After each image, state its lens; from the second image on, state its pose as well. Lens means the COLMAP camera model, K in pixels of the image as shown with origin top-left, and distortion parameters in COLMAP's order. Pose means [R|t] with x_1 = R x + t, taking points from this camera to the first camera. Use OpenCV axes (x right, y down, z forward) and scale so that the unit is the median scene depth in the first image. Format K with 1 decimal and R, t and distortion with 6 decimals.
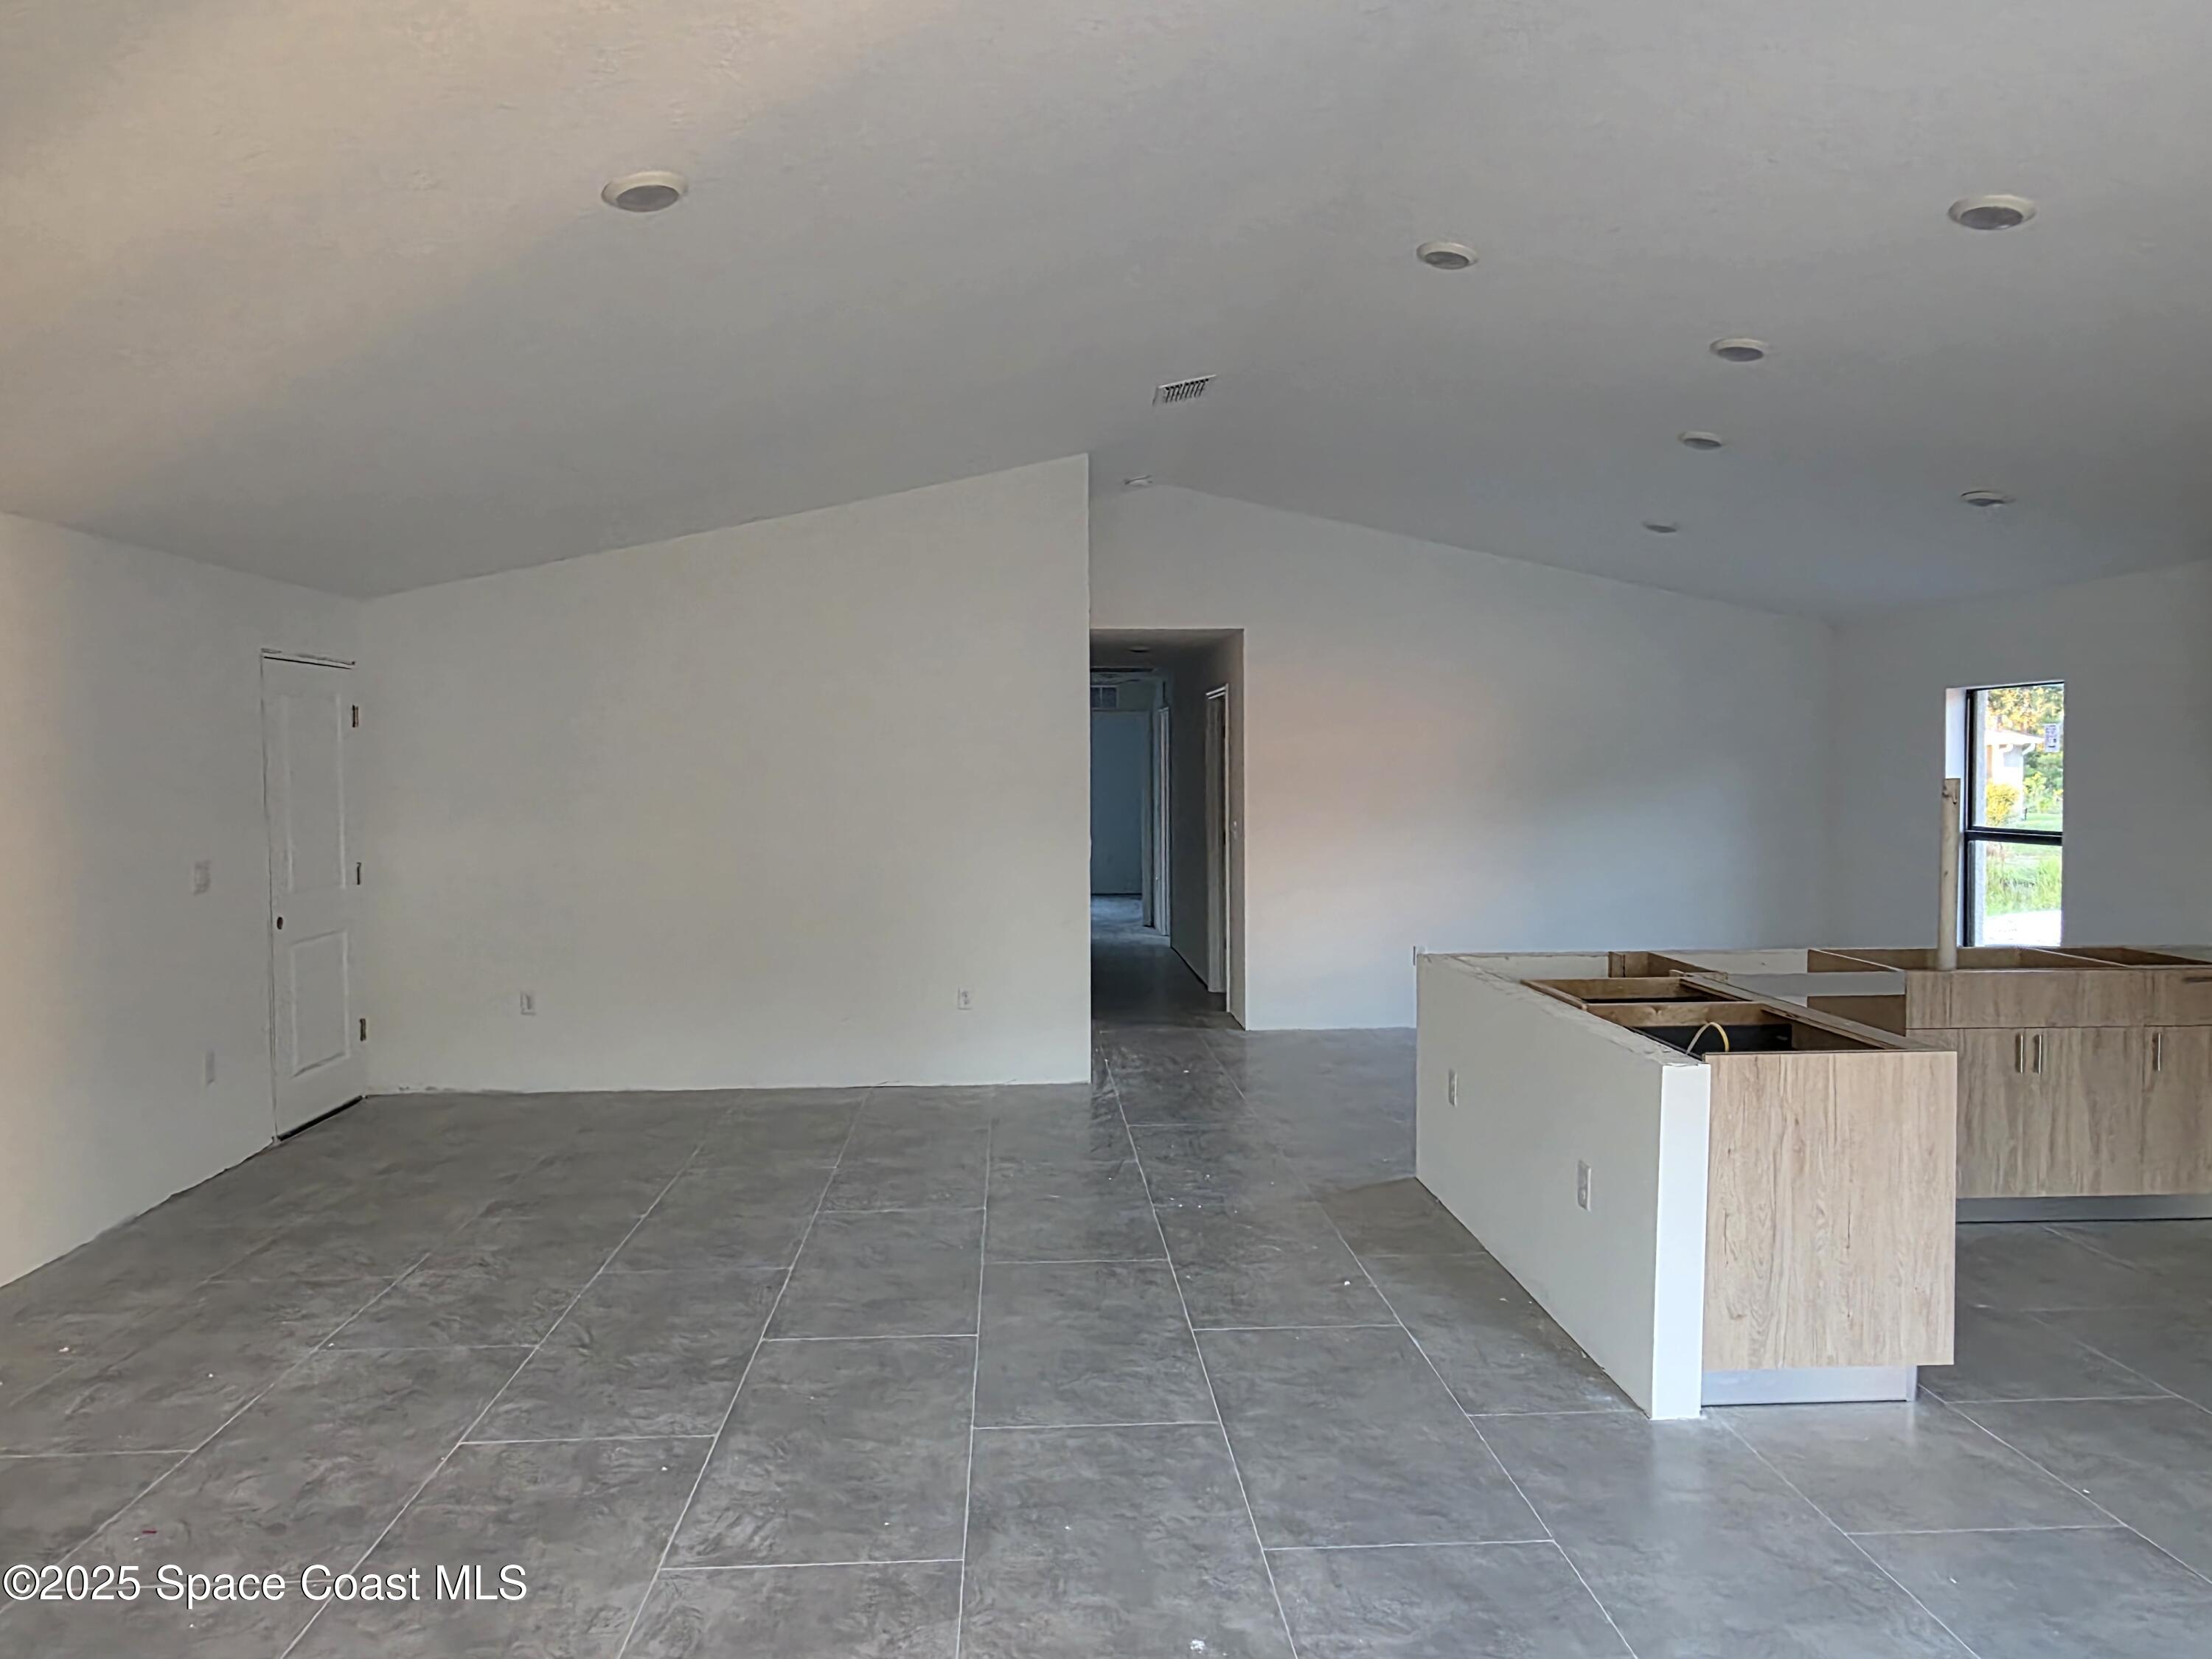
lens RADIAL K [[1480.8, 0, 1104.2], [0, 1480.8, 834.1], [0, 0, 1]] dist [0.046961, -0.038285]
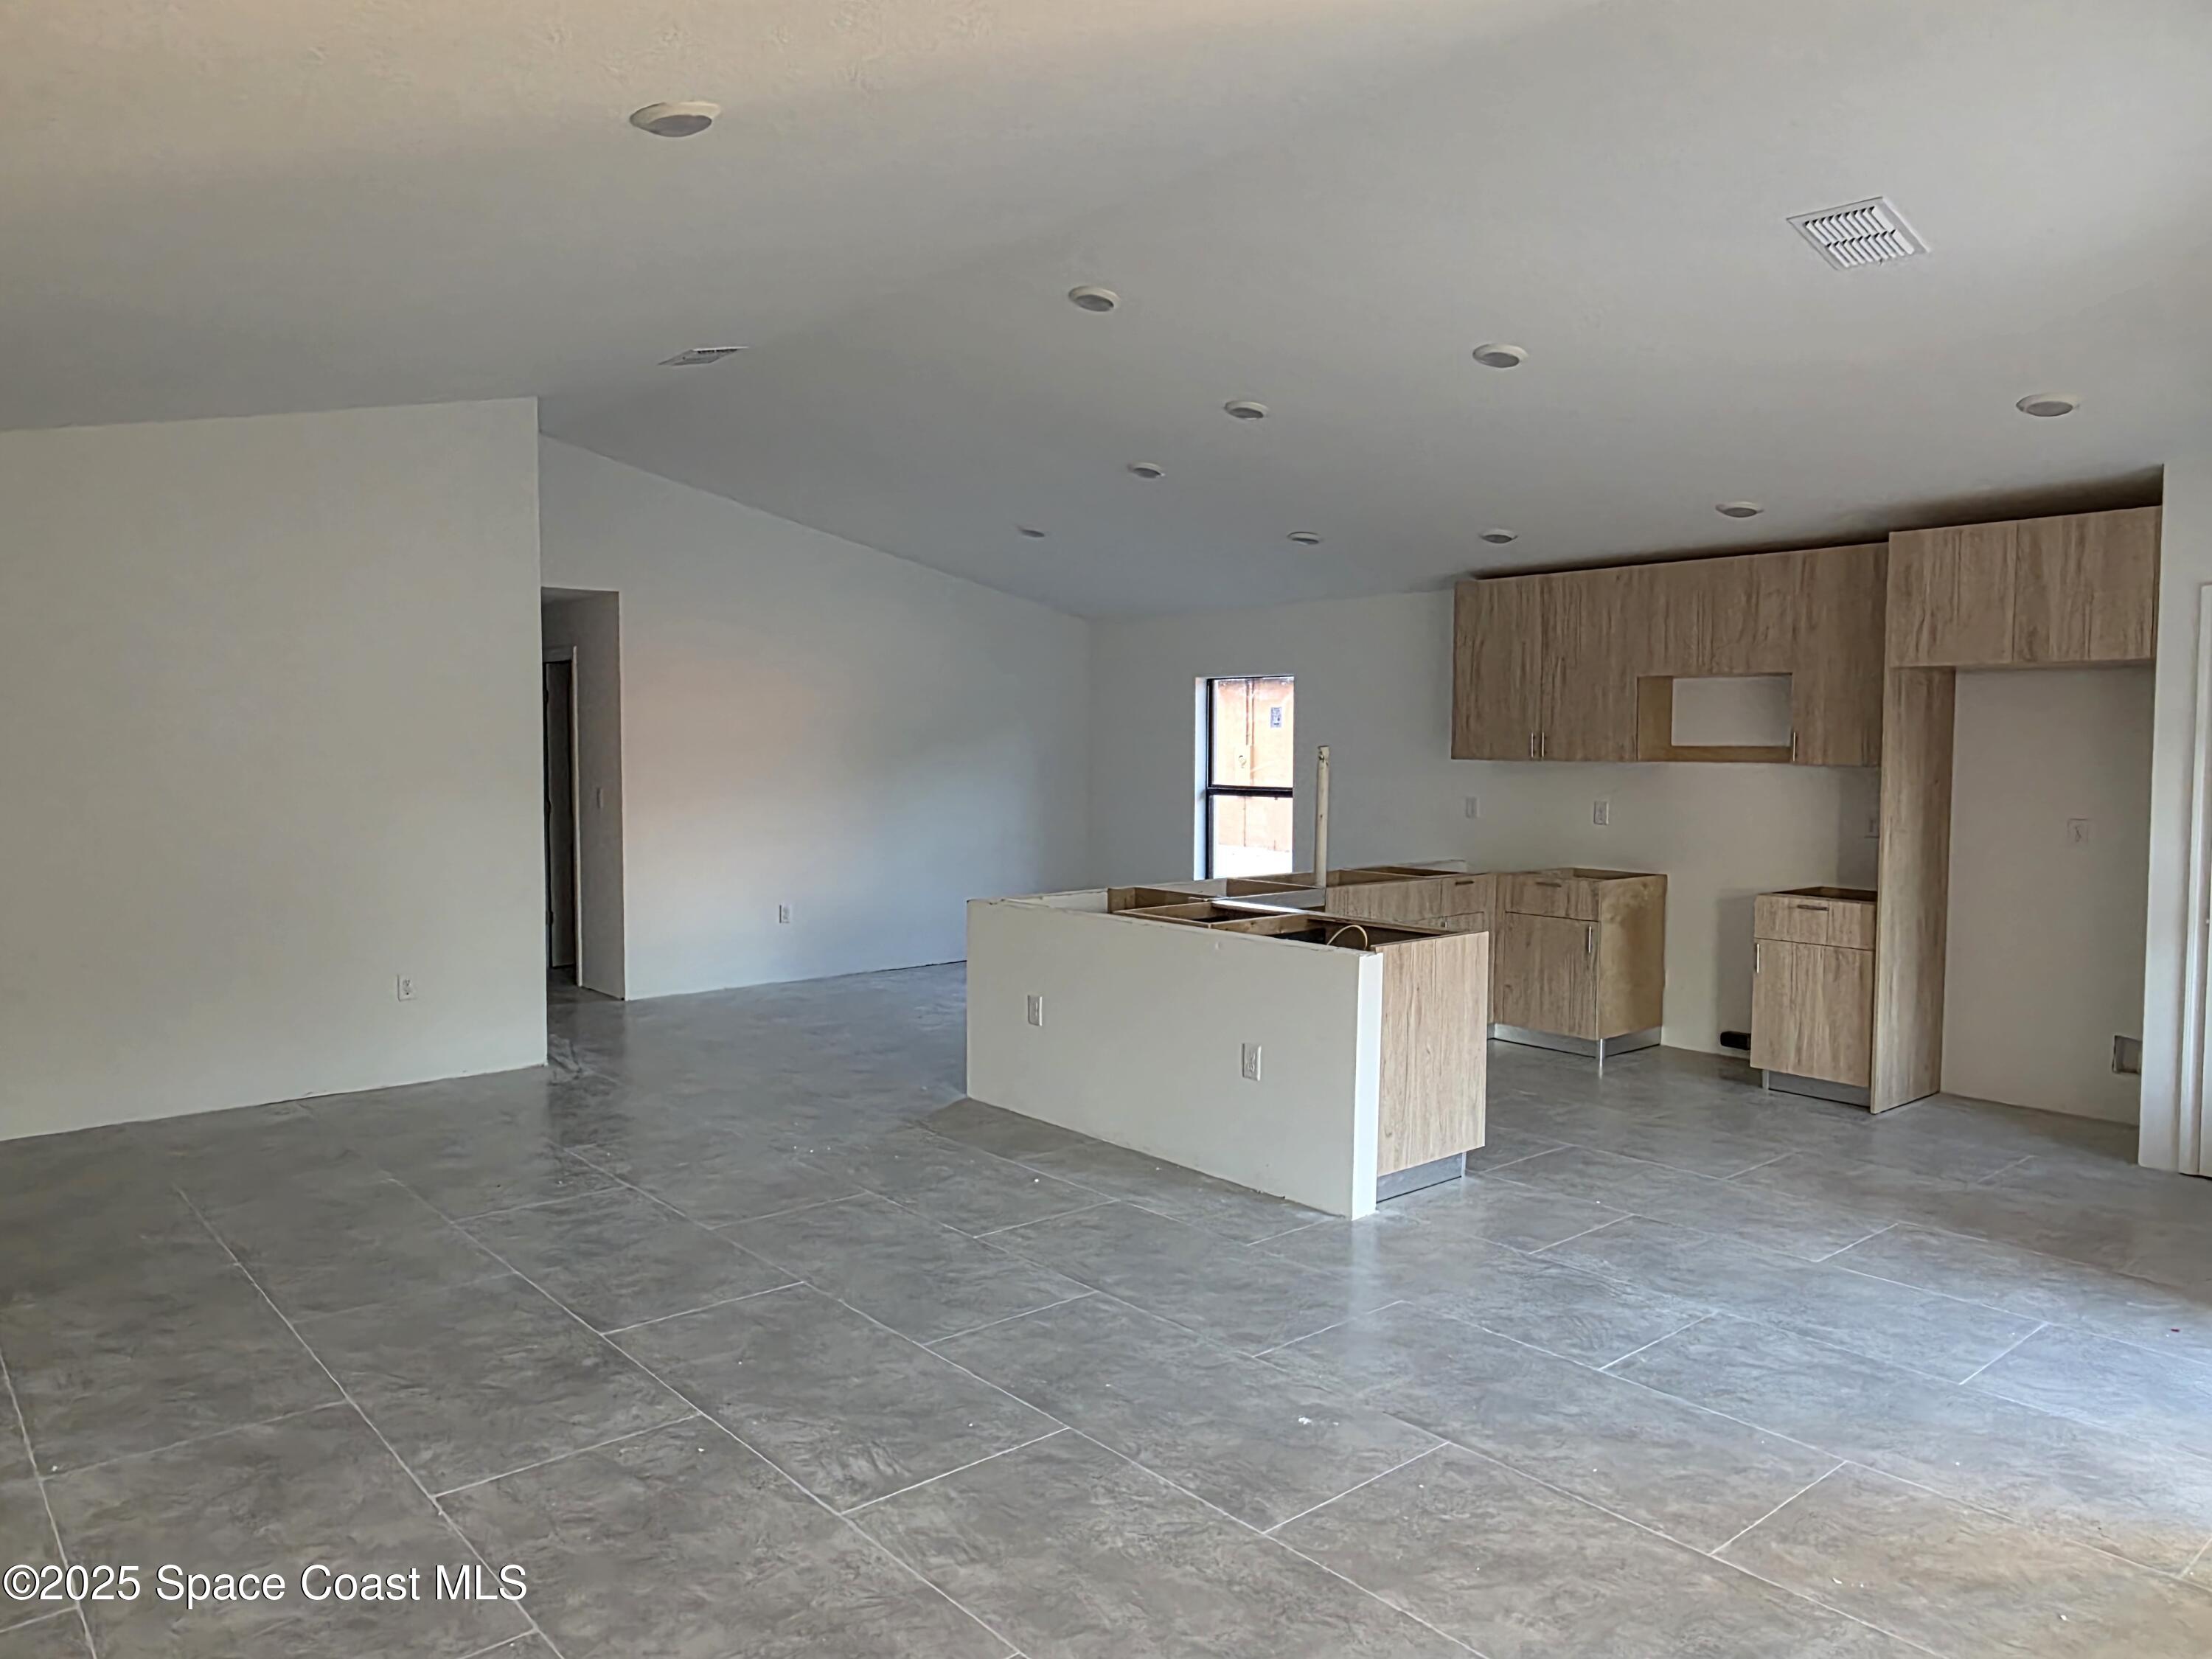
lens RADIAL K [[1480.8, 0, 1047.2], [0, 1480.8, 856.6], [0, 0, 1]] dist [0.046961, -0.038285]
pose [[0.805749, -0.040403, 0.590877, -0.574240], [0.020392, 0.998971, 0.040499, 0.004022], [-0.591906, -0.020583, 0.805744, 0.079721]]
